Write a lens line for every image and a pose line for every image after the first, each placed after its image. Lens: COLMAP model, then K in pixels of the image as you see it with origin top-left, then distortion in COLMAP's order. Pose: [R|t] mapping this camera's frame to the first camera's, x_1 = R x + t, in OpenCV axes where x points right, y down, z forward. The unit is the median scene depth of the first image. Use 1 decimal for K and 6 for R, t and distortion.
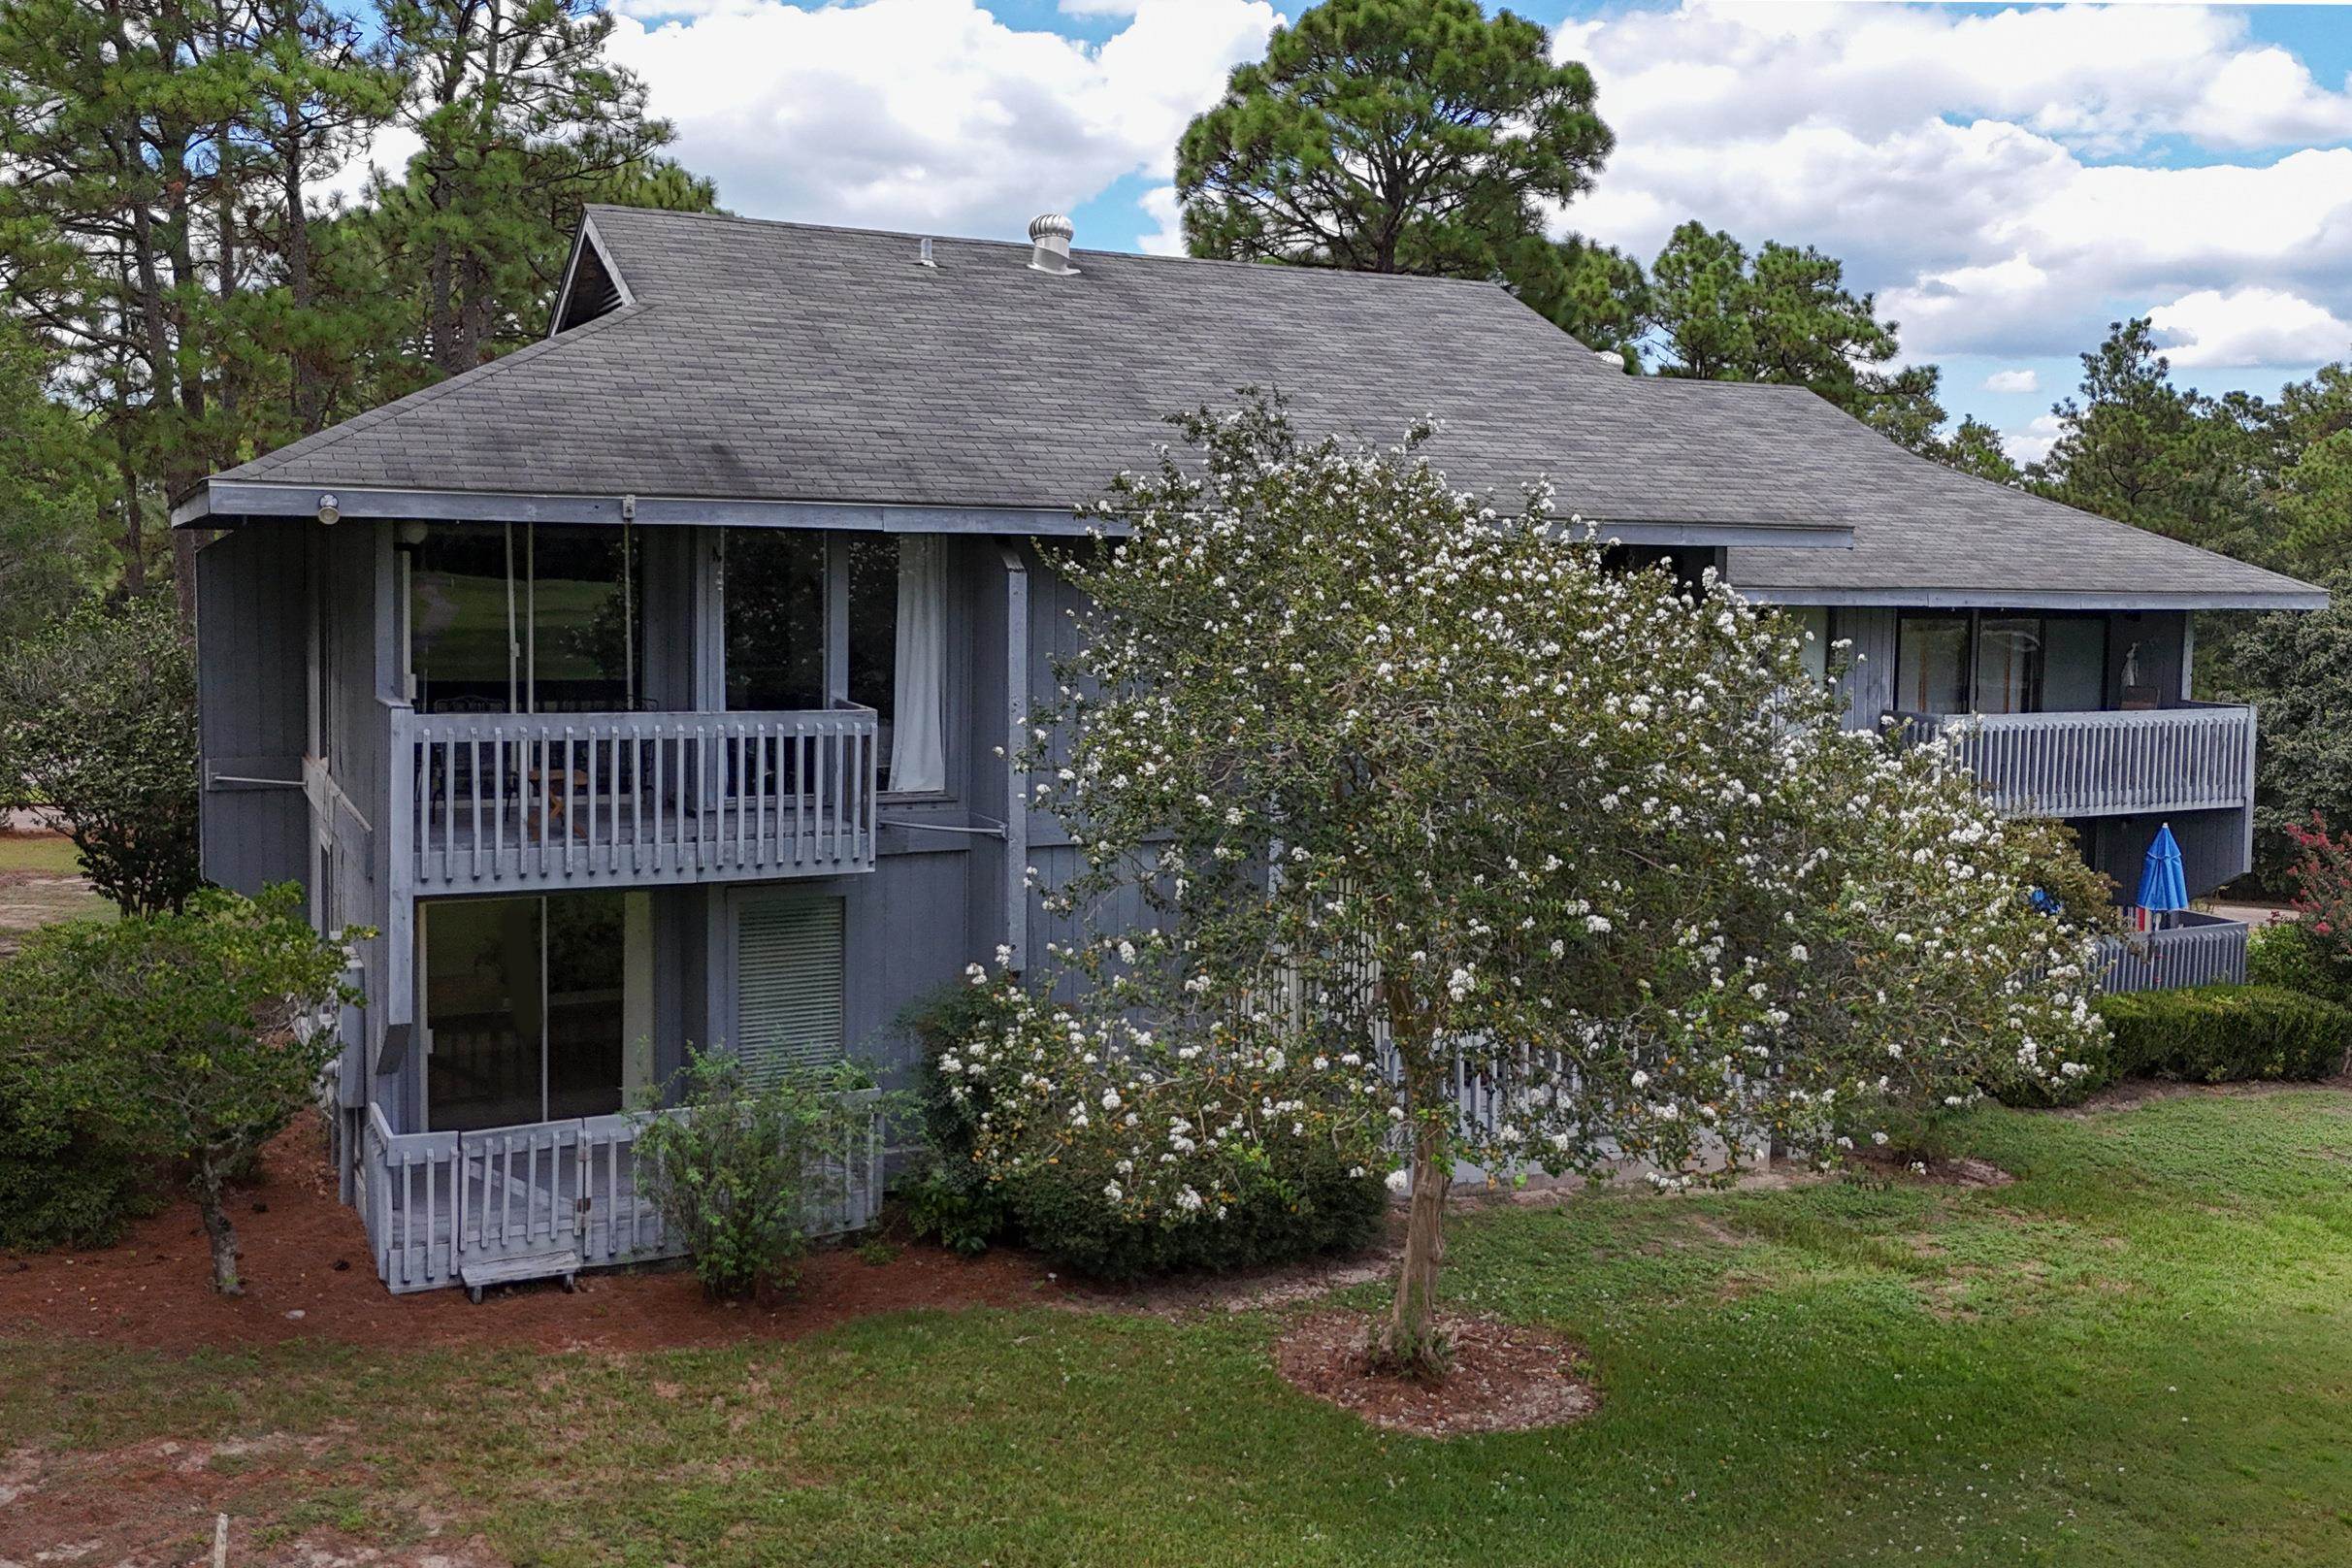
lens RADIAL K [[2044.4, 0, 1176.0], [0, 2044.4, 784.0], [0, 0, 1]] dist [0.038644, -0.005926]
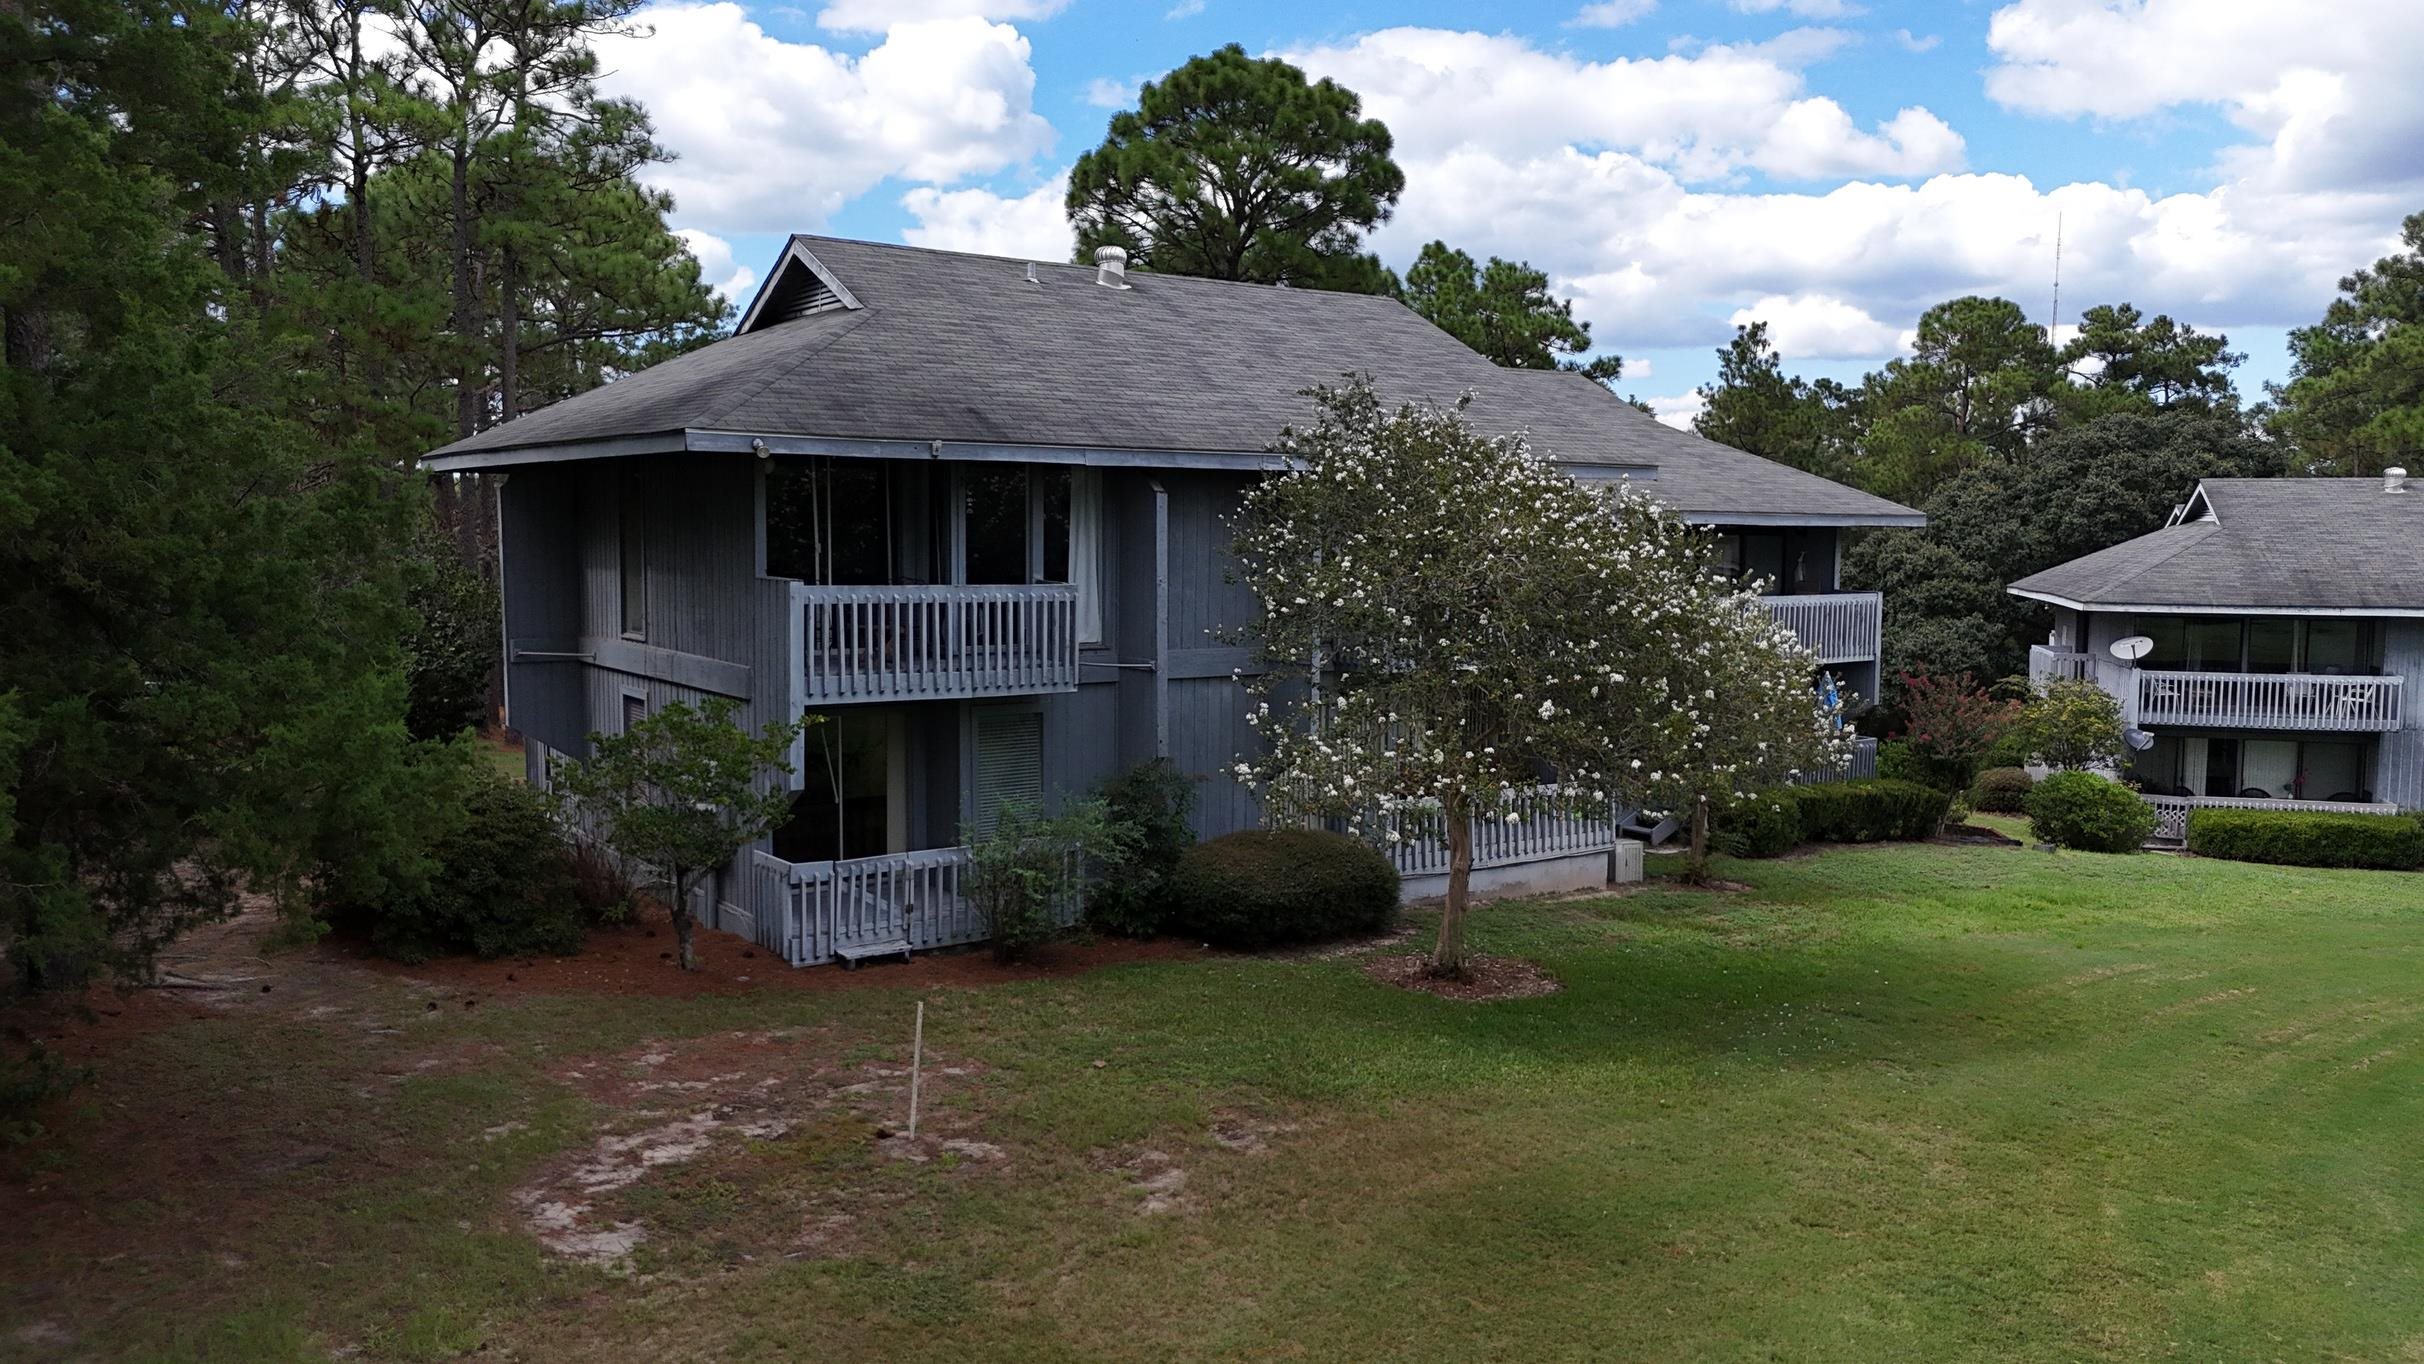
lens RADIAL K [[1789.2, 0, 1212.6], [0, 1789.2, 801.9], [0, 0, 1]] dist [0.101381, -0.202594]
pose [[0.986415, -0.030986, 0.161321, -0.109438], [0.023723, 0.998625, 0.046754, 0.026727], [-0.162548, -0.042292, 0.985794, -0.138421]]
